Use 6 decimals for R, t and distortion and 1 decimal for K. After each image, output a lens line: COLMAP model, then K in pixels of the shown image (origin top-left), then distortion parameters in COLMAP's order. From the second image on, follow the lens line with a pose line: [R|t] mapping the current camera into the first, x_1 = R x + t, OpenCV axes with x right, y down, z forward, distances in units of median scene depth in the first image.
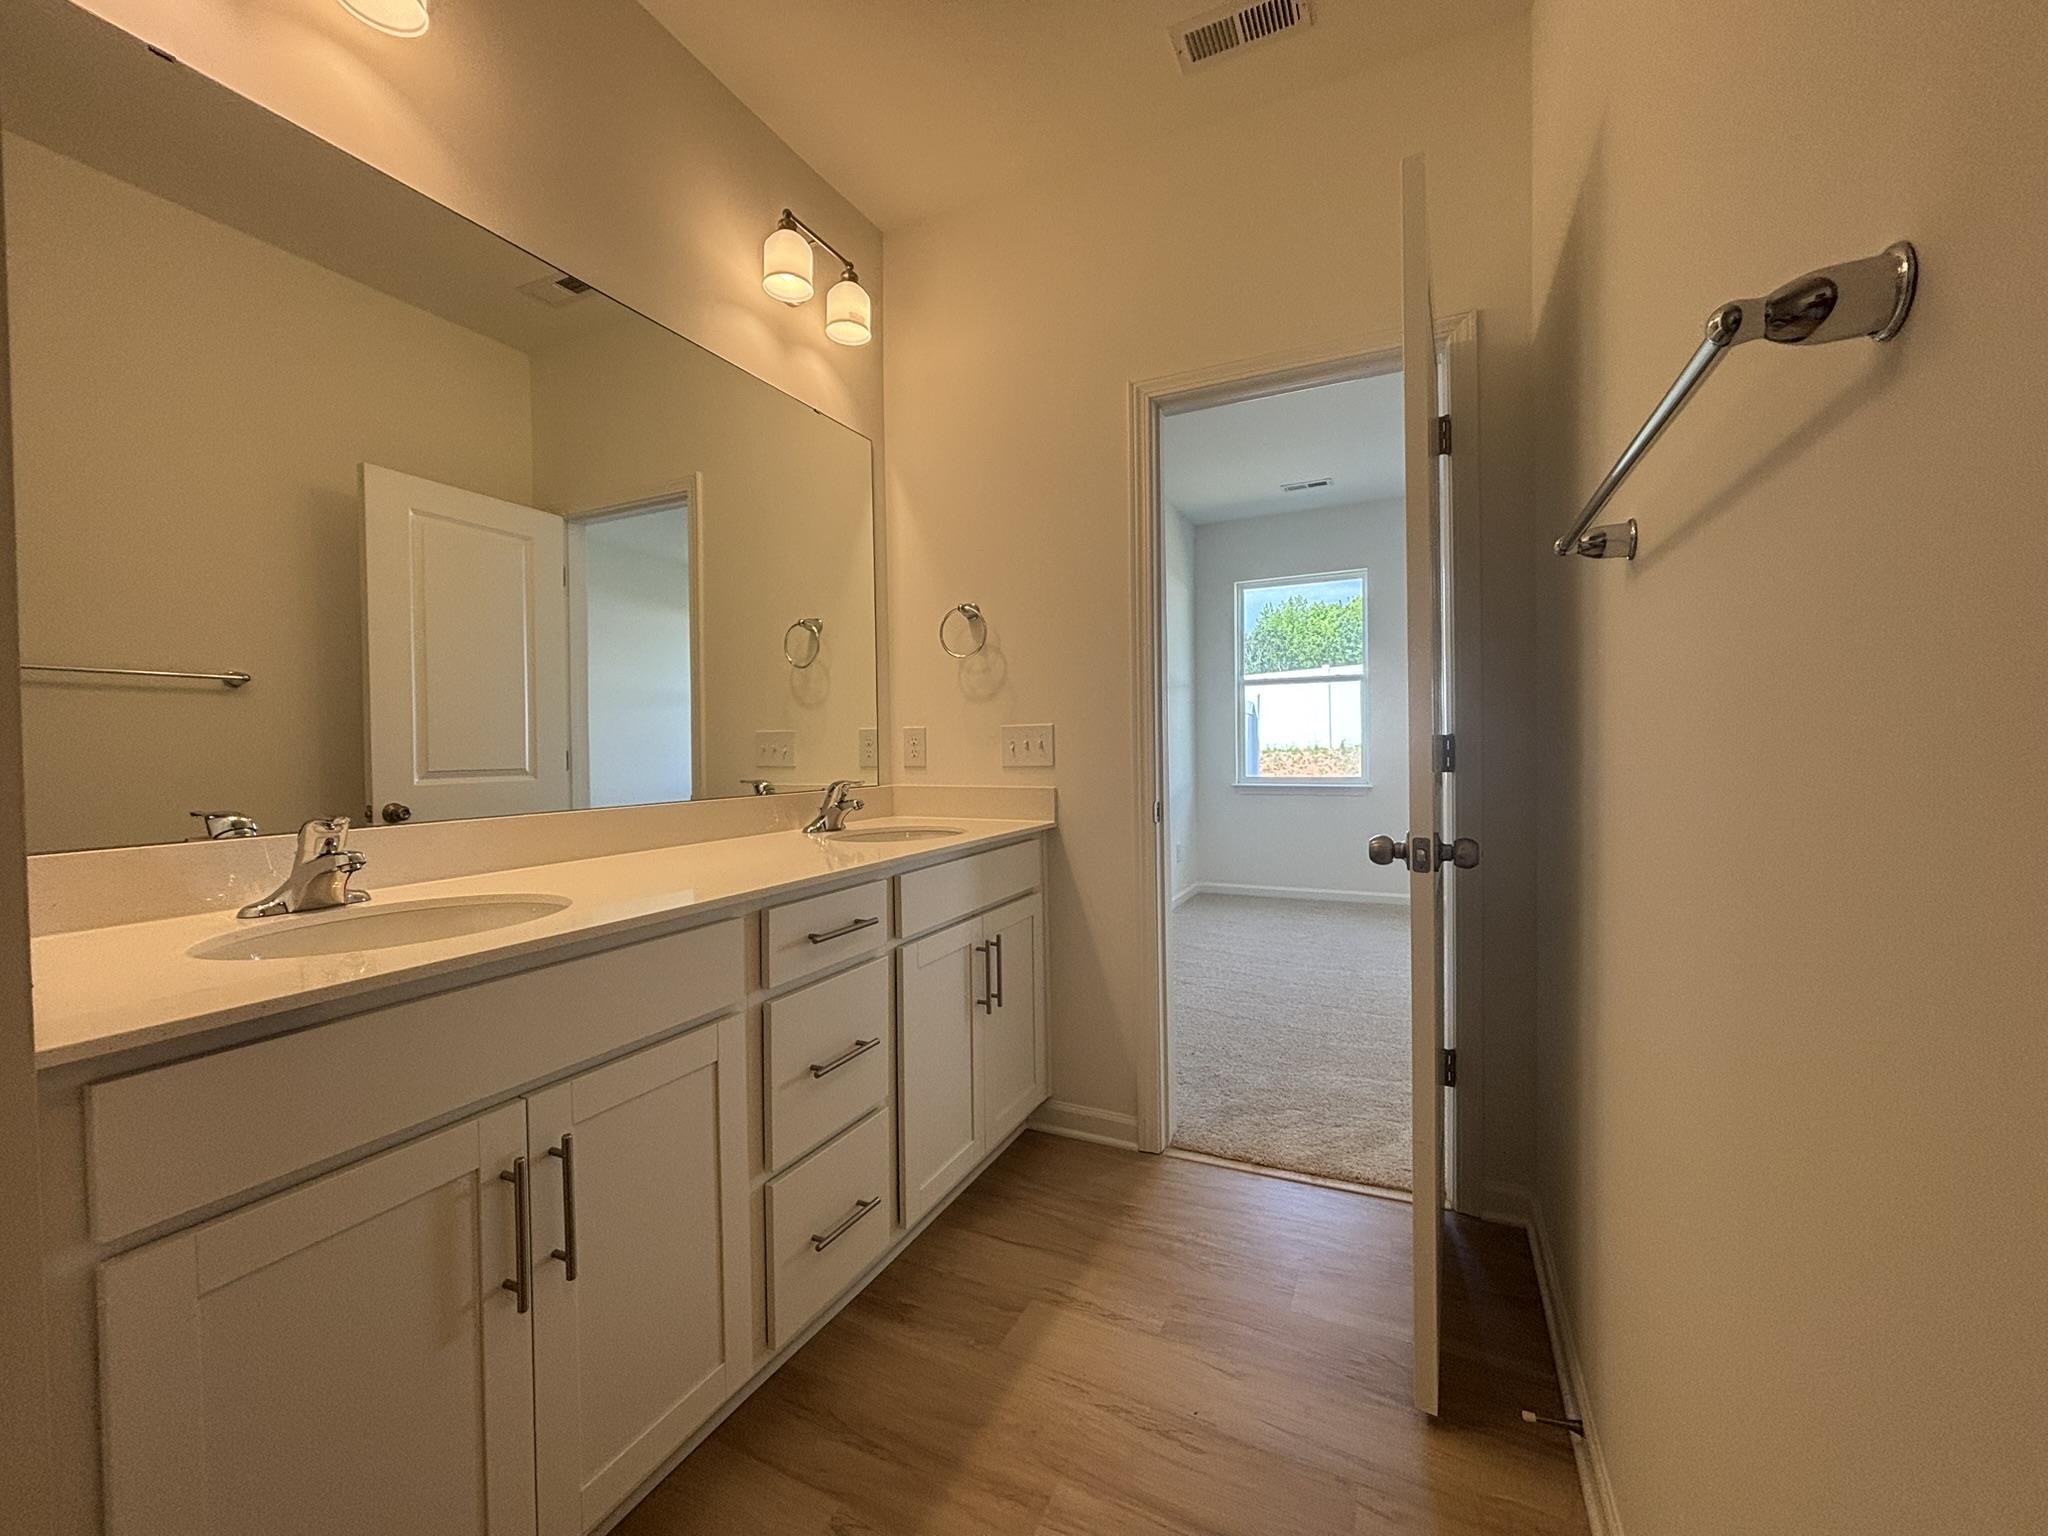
lens RADIAL K [[824.3, 0, 1028.2], [0, 824.3, 762.5], [0, 0, 1]] dist [0.002095, -0.000145]
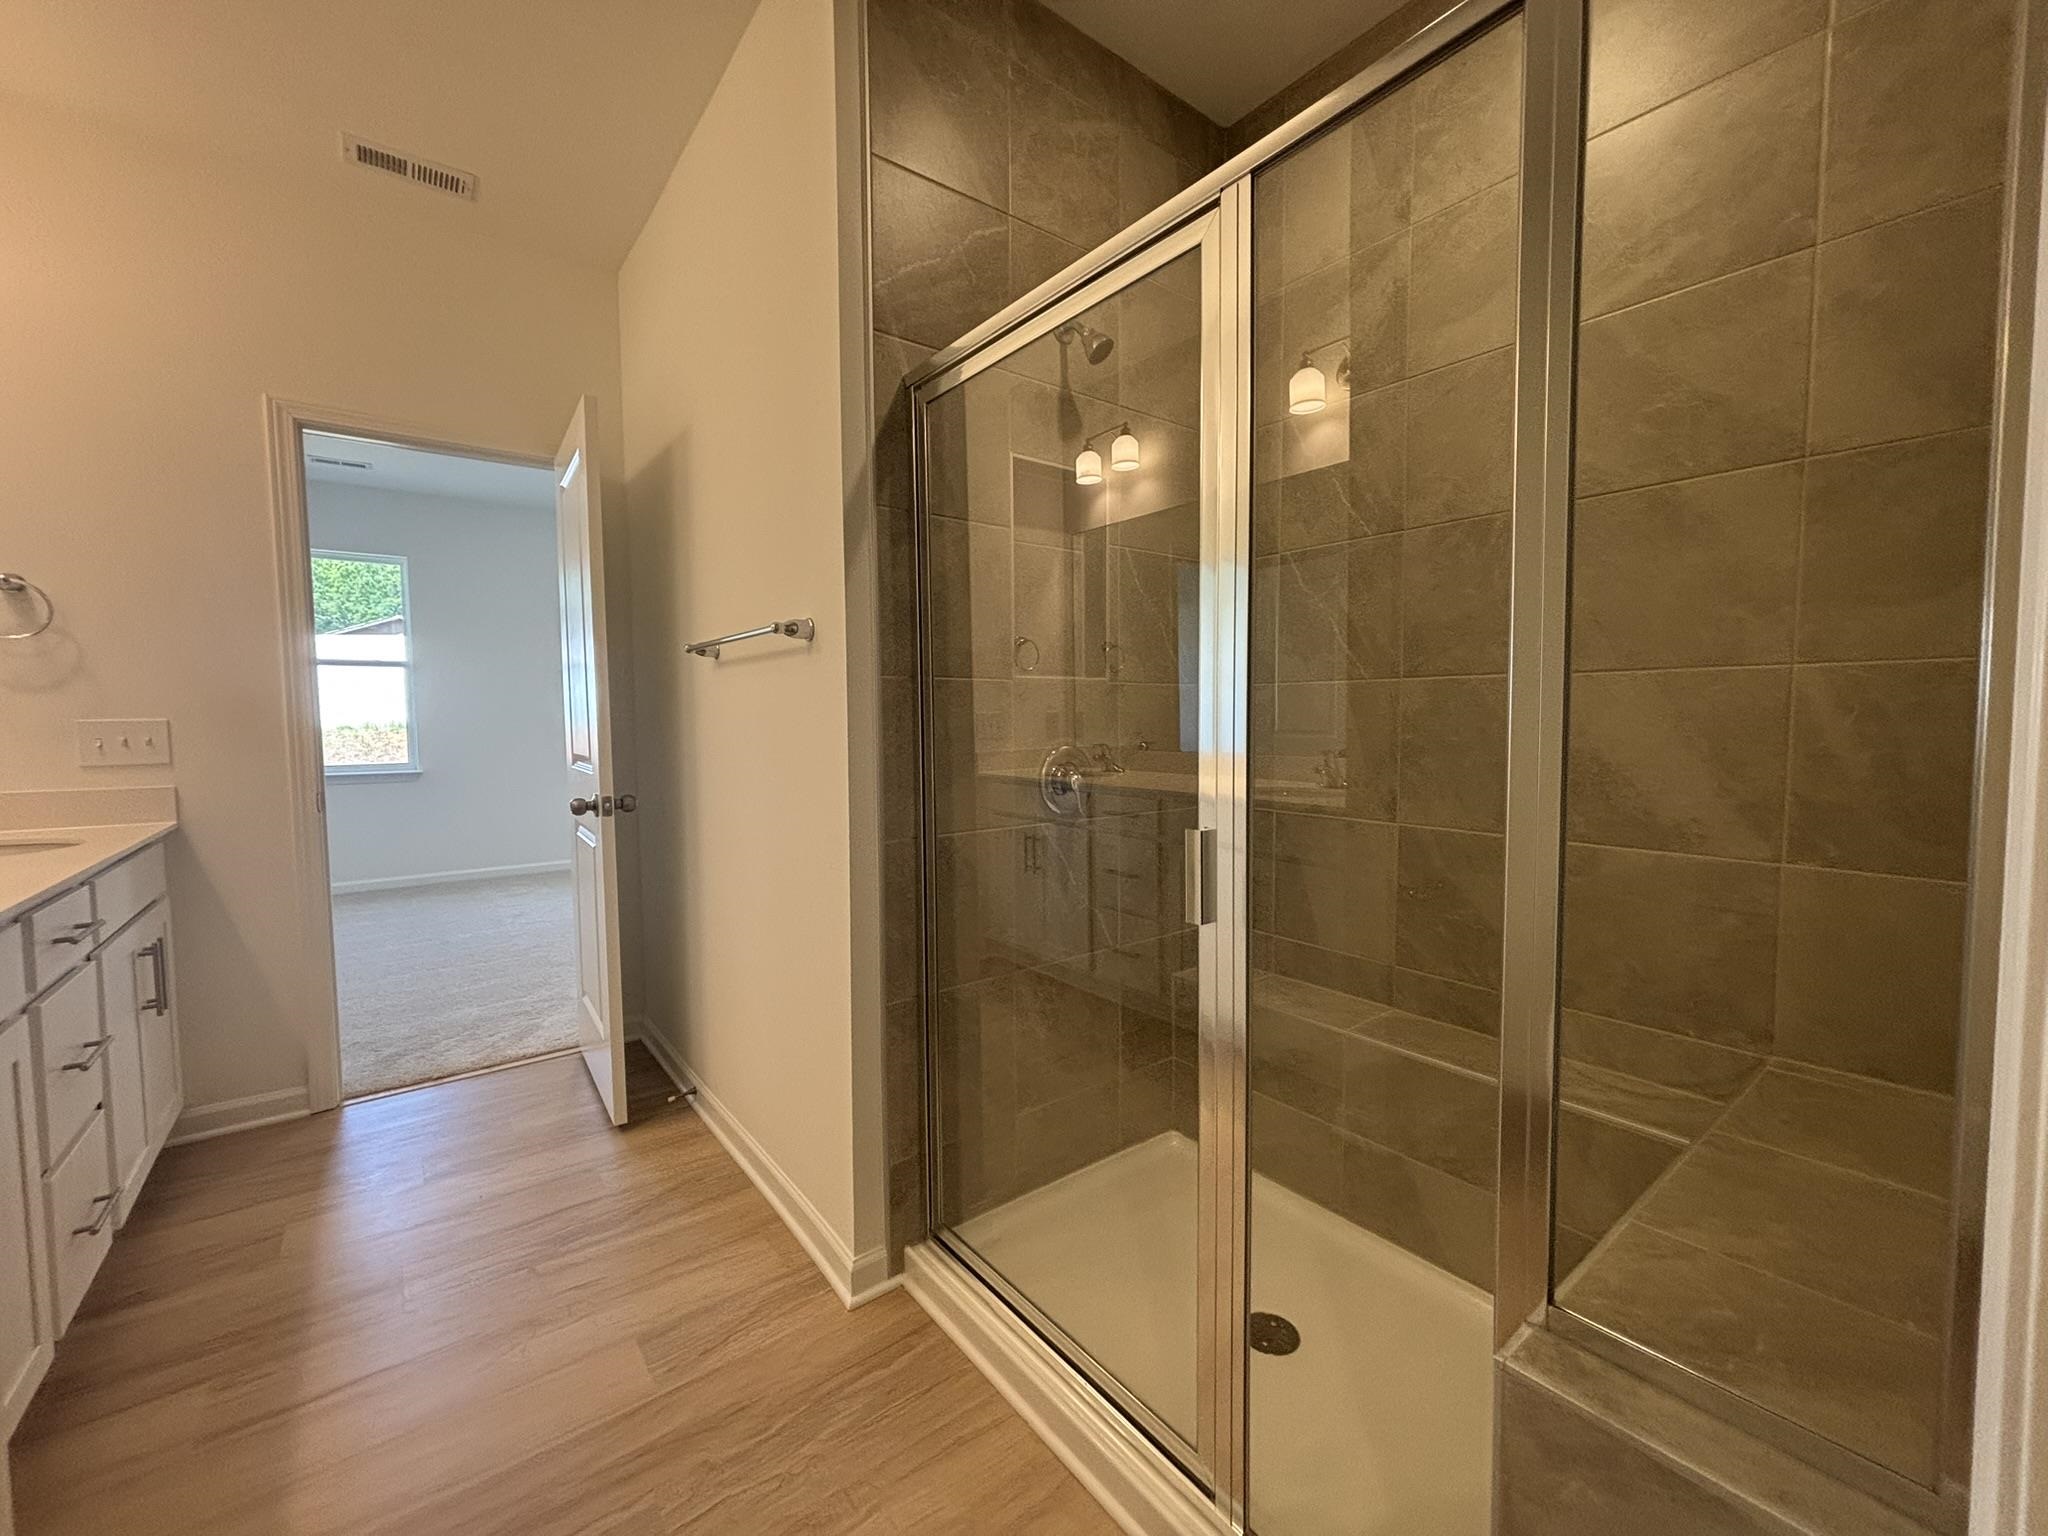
lens RADIAL K [[824.3, 0, 1018.2], [0, 824.3, 764.2], [0, 0, 1]] dist [0.002095, -0.000145]
pose [[0.454640, -0.040548, 0.889752, -0.816578], [0.016804, 0.999176, 0.036948, -0.031100], [-0.890517, -0.001846, 0.454946, -0.674721]]
